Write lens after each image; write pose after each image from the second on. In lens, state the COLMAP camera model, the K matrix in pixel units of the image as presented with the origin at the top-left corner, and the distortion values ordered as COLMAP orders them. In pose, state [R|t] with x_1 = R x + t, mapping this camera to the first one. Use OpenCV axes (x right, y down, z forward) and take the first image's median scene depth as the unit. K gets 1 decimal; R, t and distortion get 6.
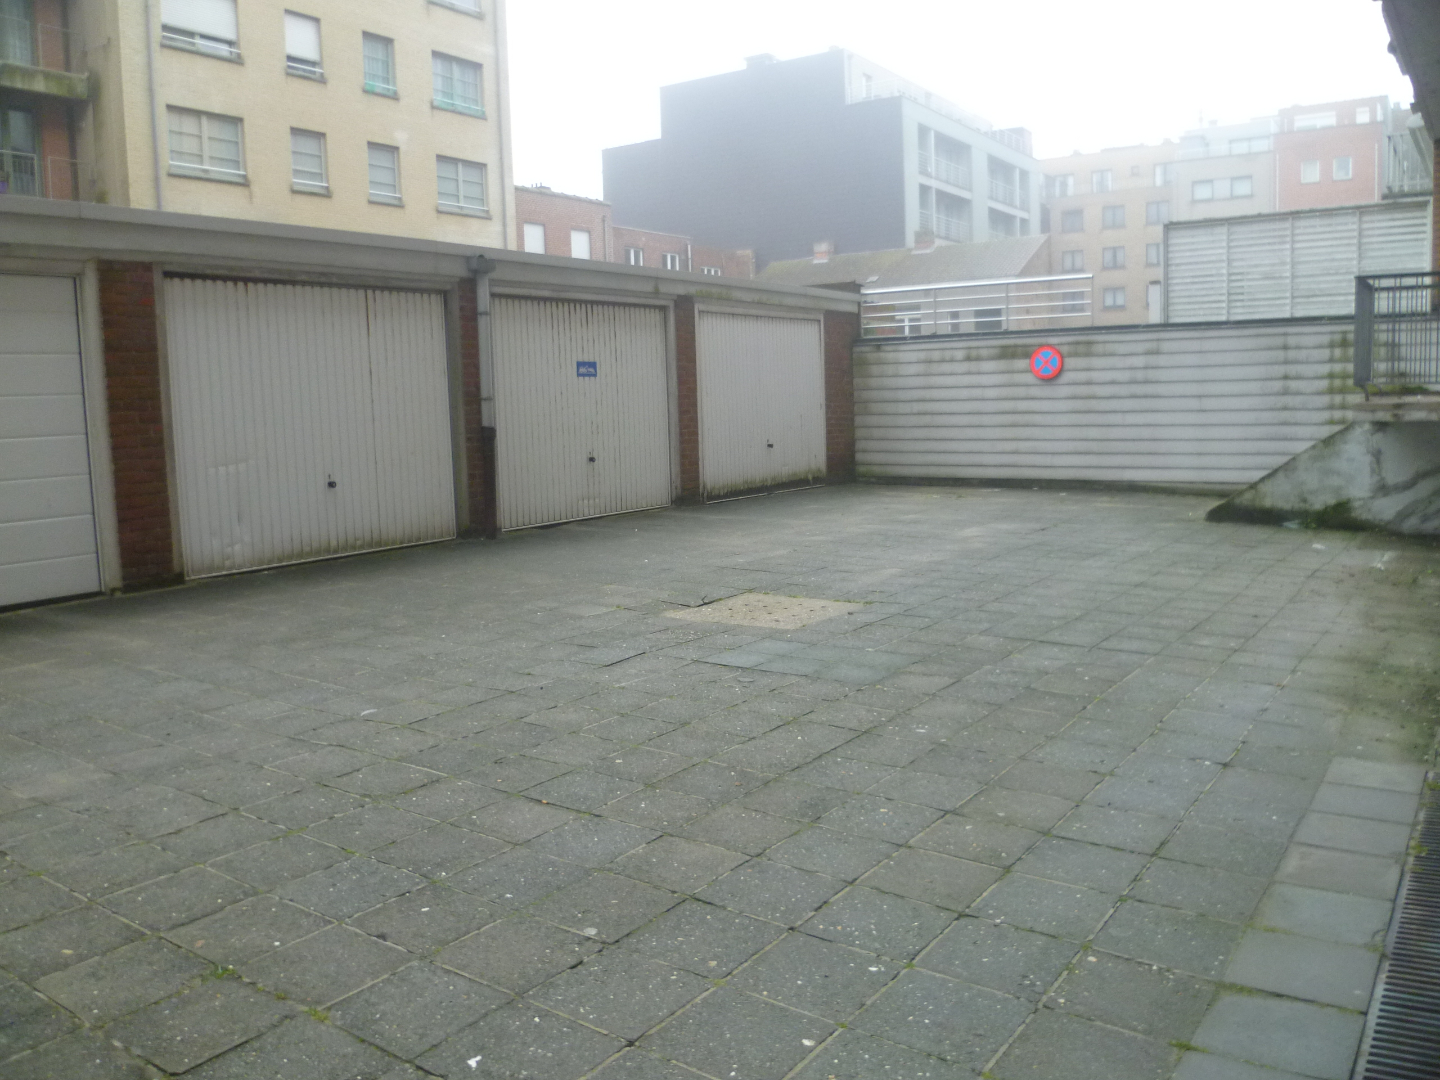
lens RADIAL K [[1192.3, 0, 722.9], [0, 1192.3, 546.5], [0, 0, 1]] dist [-0.085688, 0.025337]
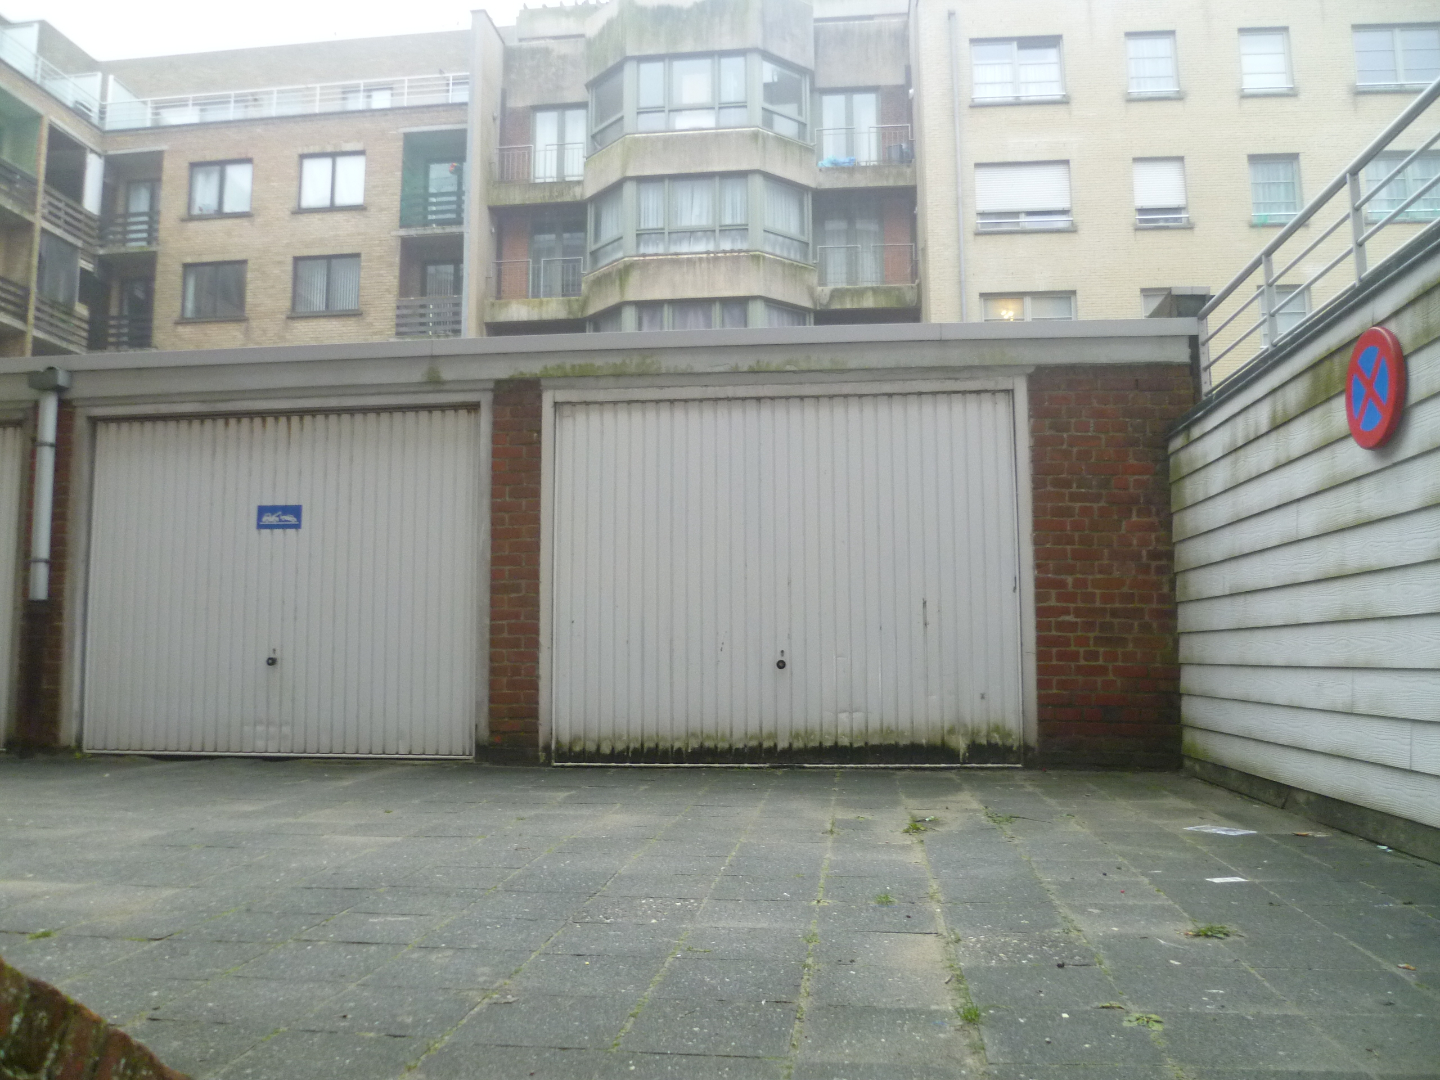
lens RADIAL K [[1192.3, 0, 721.0], [0, 1192.3, 536.5], [0, 0, 1]] dist [-0.085688, 0.025337]
pose [[0.466722, -0.064292, -0.882064, 0.399132], [-0.117565, 0.983993, -0.133928, -0.060952], [0.876555, 0.166207, 0.451693, 0.678269]]
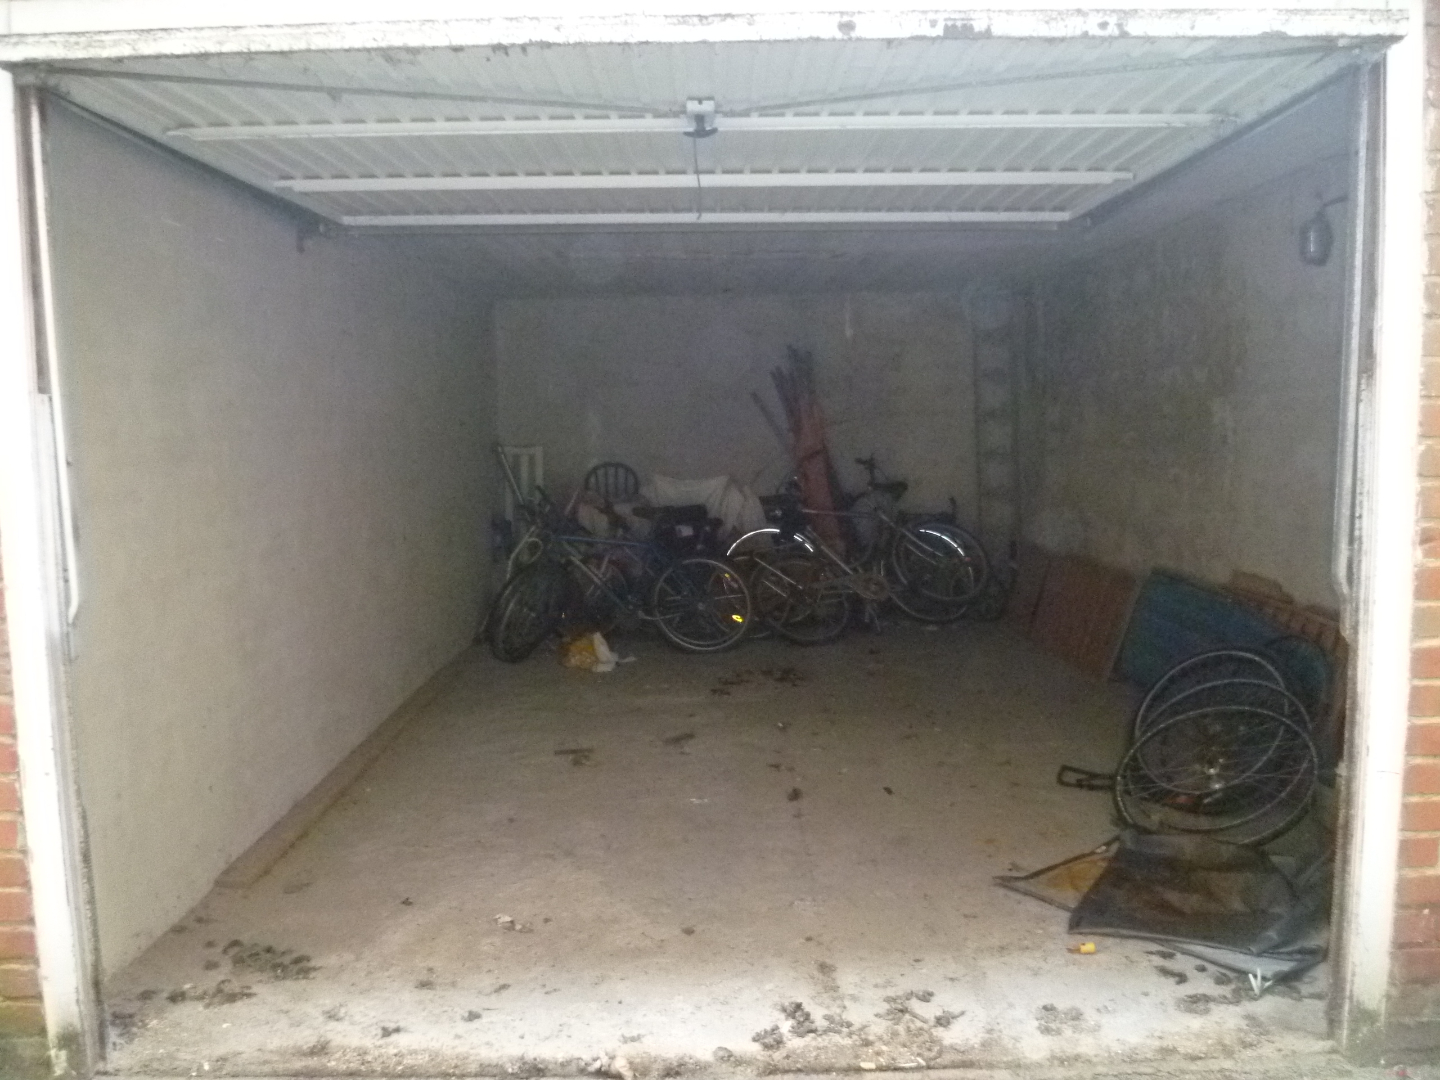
lens RADIAL K [[1192.3, 0, 729.3], [0, 1192.3, 542.5], [0, 0, 1]] dist [-0.085688, 0.025337]
pose [[0.575139, 0.100797, -0.811822, 0.152030], [-0.101394, 0.993511, 0.051523, -0.117433], [0.811748, 0.052681, 0.581627, 0.809032]]
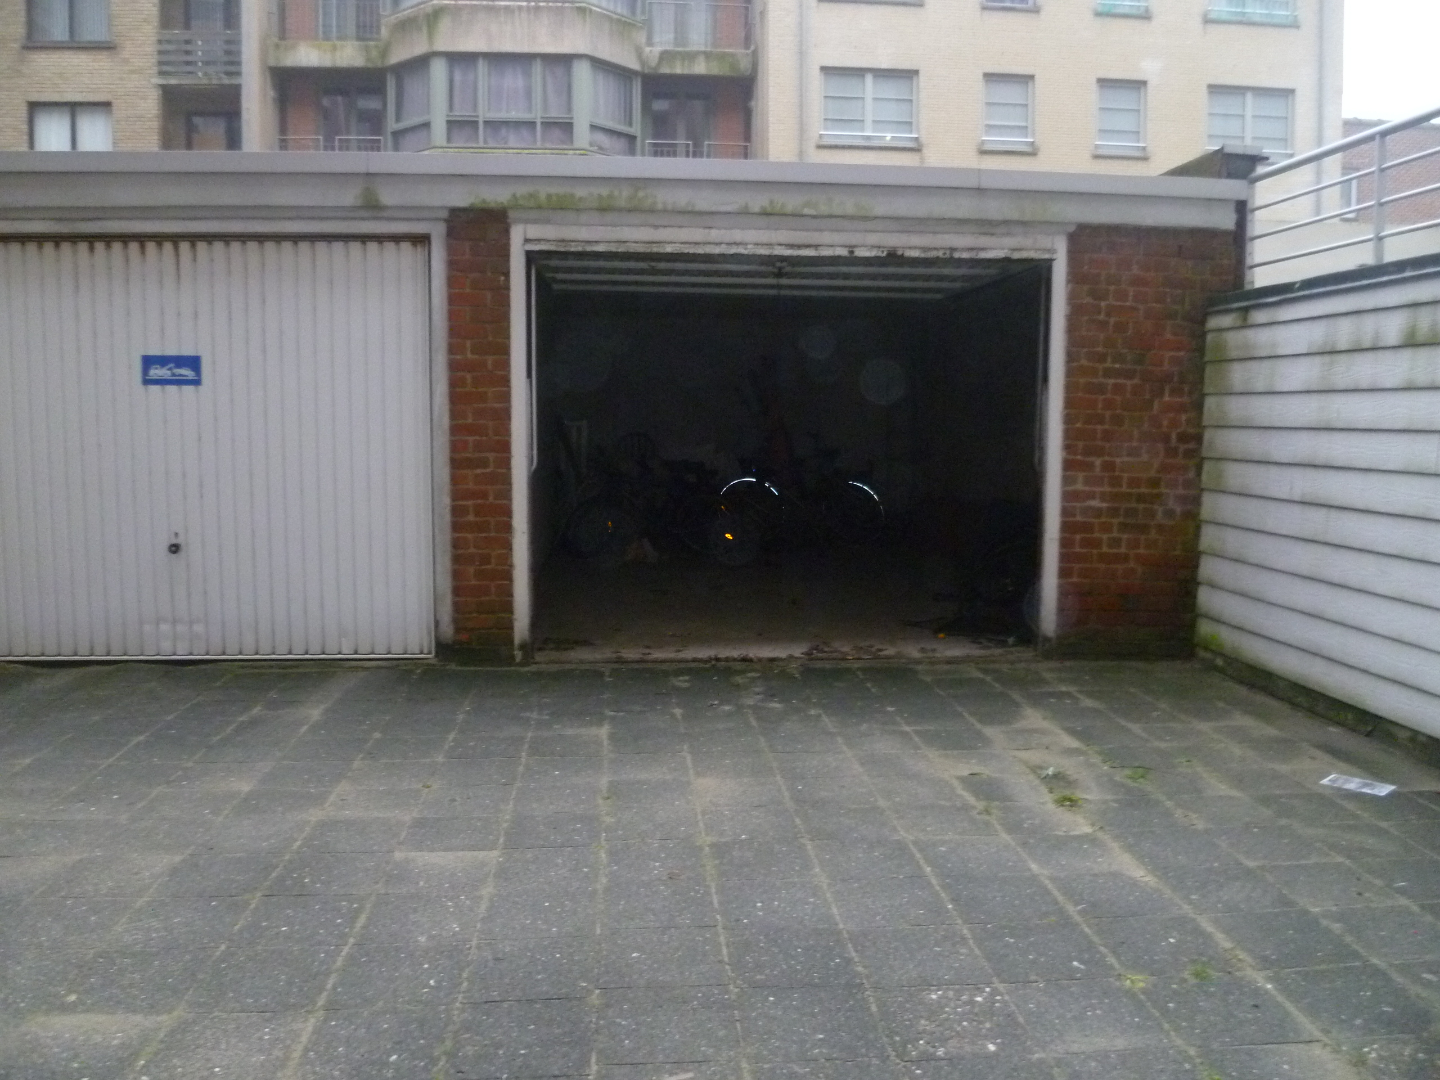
lens RADIAL K [[1192.3, 0, 721.4], [0, 1192.3, 536.6], [0, 0, 1]] dist [-0.085688, 0.025337]
pose [[0.633480, 0.108941, -0.766052, 0.310964], [-0.117905, 0.992068, 0.043582, -0.094052], [0.764723, 0.062713, 0.641300, 0.633456]]
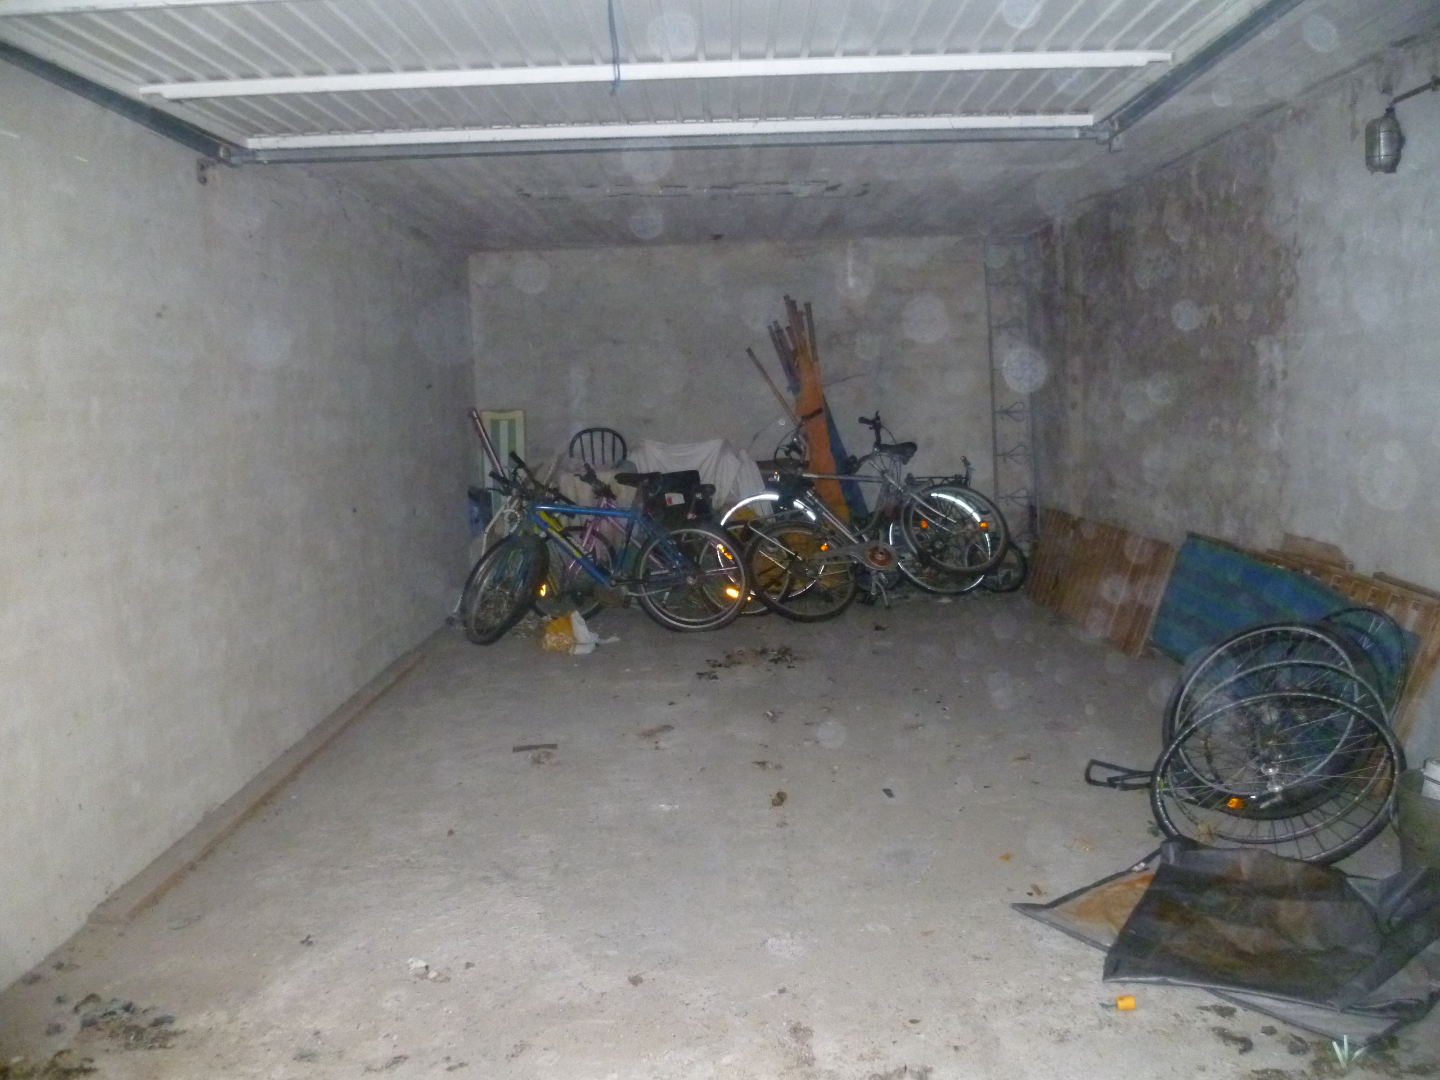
lens RADIAL K [[1192.3, 0, 720.1], [0, 1192.3, 546.2], [0, 0, 1]] dist [-0.085688, 0.025337]
pose [[0.557092, 0.114377, -0.822537, 0.127400], [-0.084721, 0.993130, 0.080718, -0.115277], [0.826118, 0.024719, 0.562955, 0.838276]]
